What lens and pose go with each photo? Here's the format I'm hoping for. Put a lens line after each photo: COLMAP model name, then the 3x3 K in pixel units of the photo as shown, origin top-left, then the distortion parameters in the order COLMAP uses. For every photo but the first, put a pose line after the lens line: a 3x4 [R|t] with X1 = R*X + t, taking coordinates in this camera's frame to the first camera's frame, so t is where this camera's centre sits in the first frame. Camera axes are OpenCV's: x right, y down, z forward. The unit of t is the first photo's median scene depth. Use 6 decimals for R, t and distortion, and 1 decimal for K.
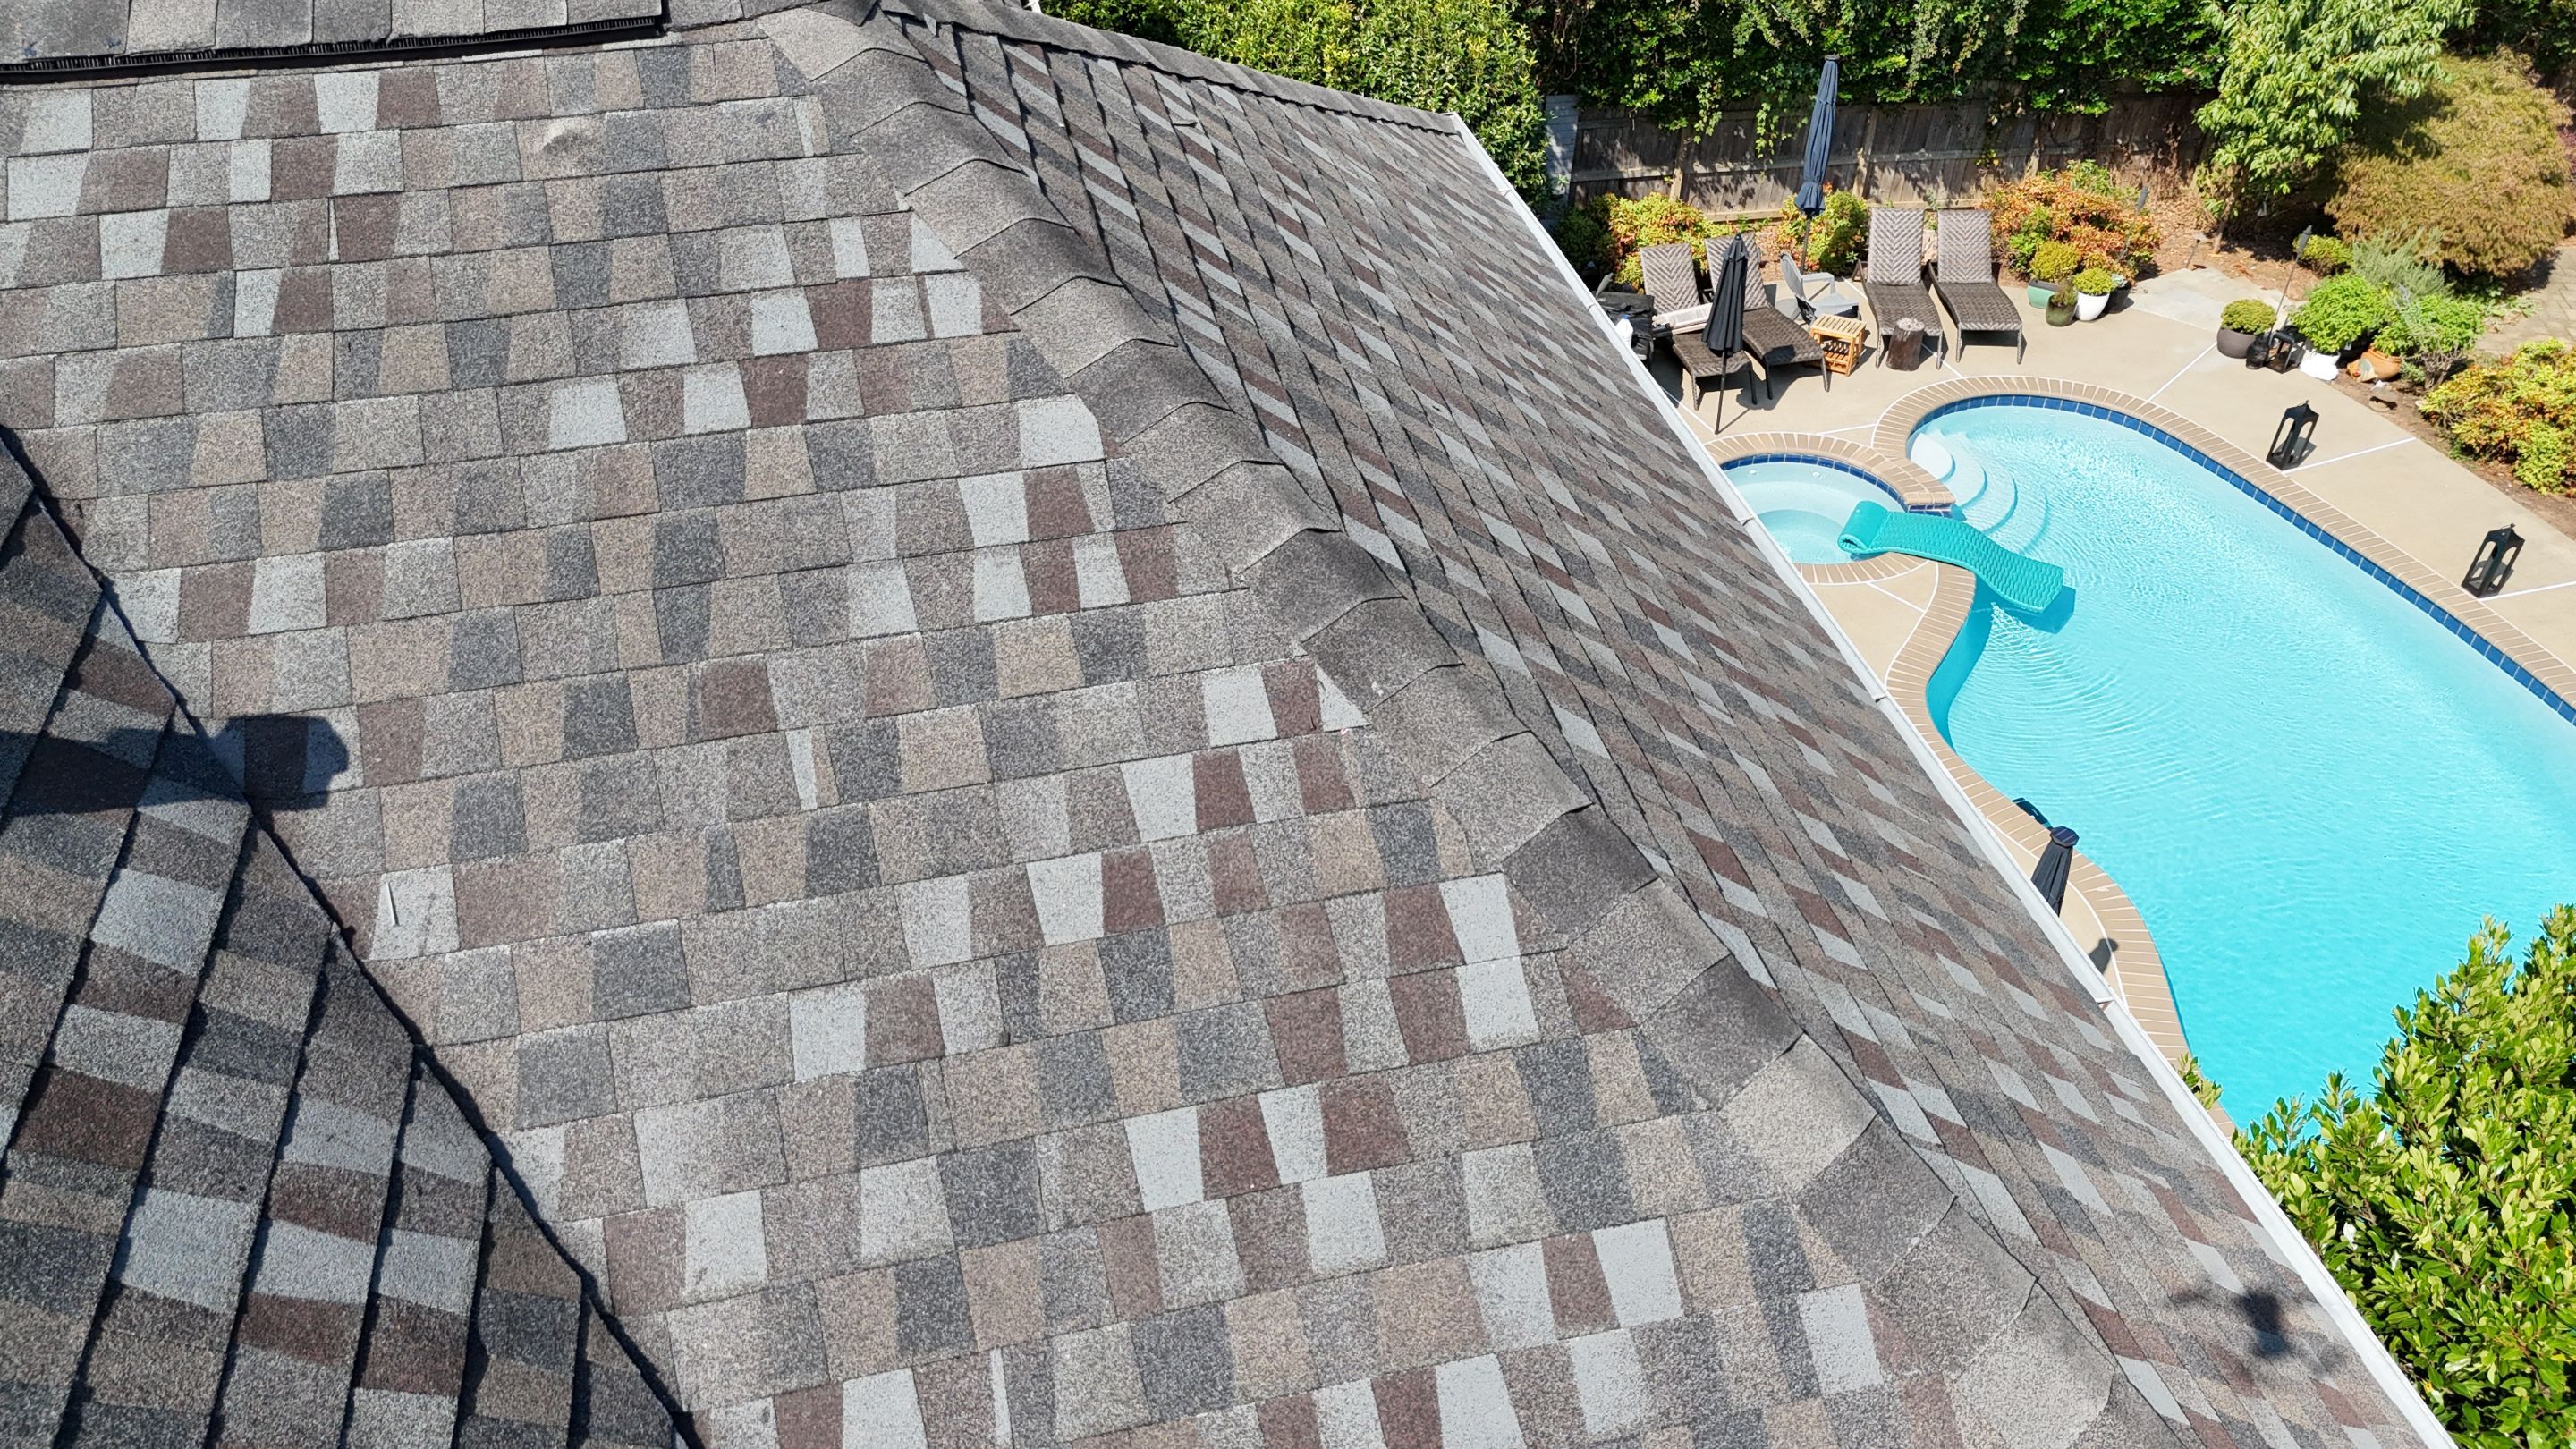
lens RADIAL K [[1901.0, 0, 1294.9], [0, 1901.0, 736.8], [0, 0, 1]] dist [0.063198, -0.053642]
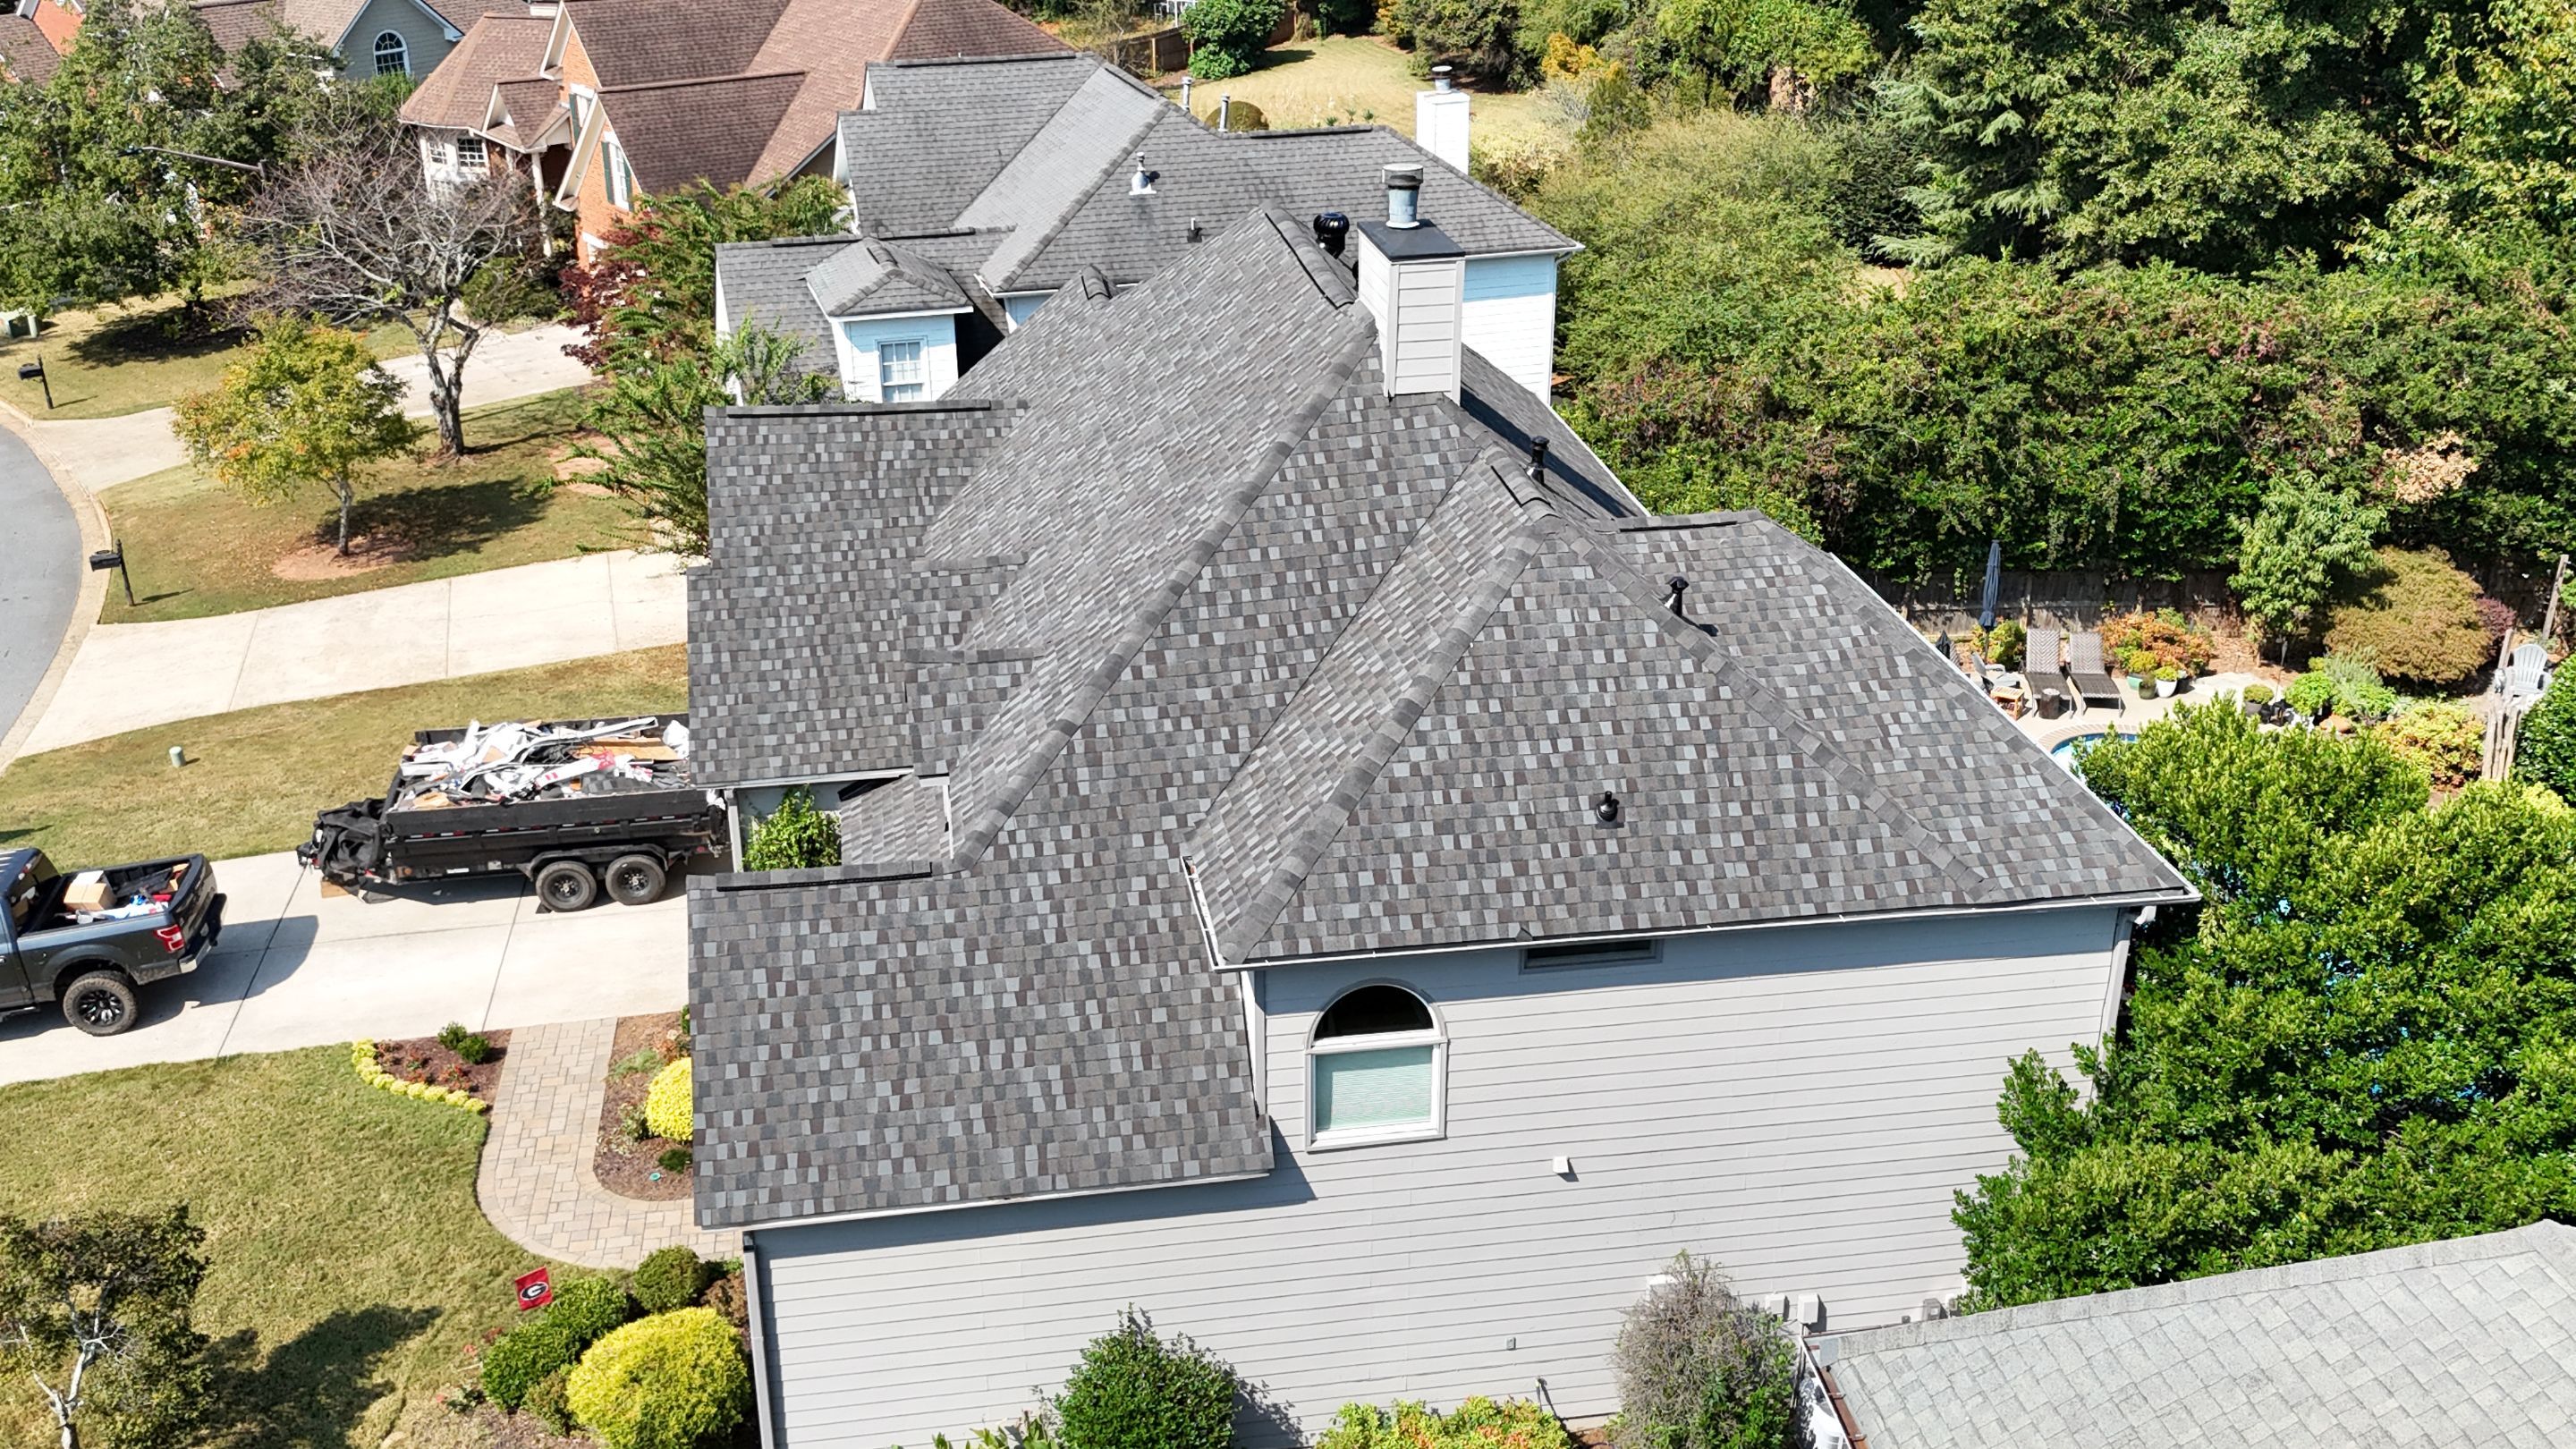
lens RADIAL K [[2367.6, 0, 1303.0], [0, 2367.6, 722.6], [0, 0, 1]] dist [0.041845, 0.000000]
pose [[0.998688, 0.020537, -0.046907, -0.215838], [-0.032110, 0.964731, -0.261271, 0.346282], [0.039887, 0.262434, 0.964125, -0.944264]]
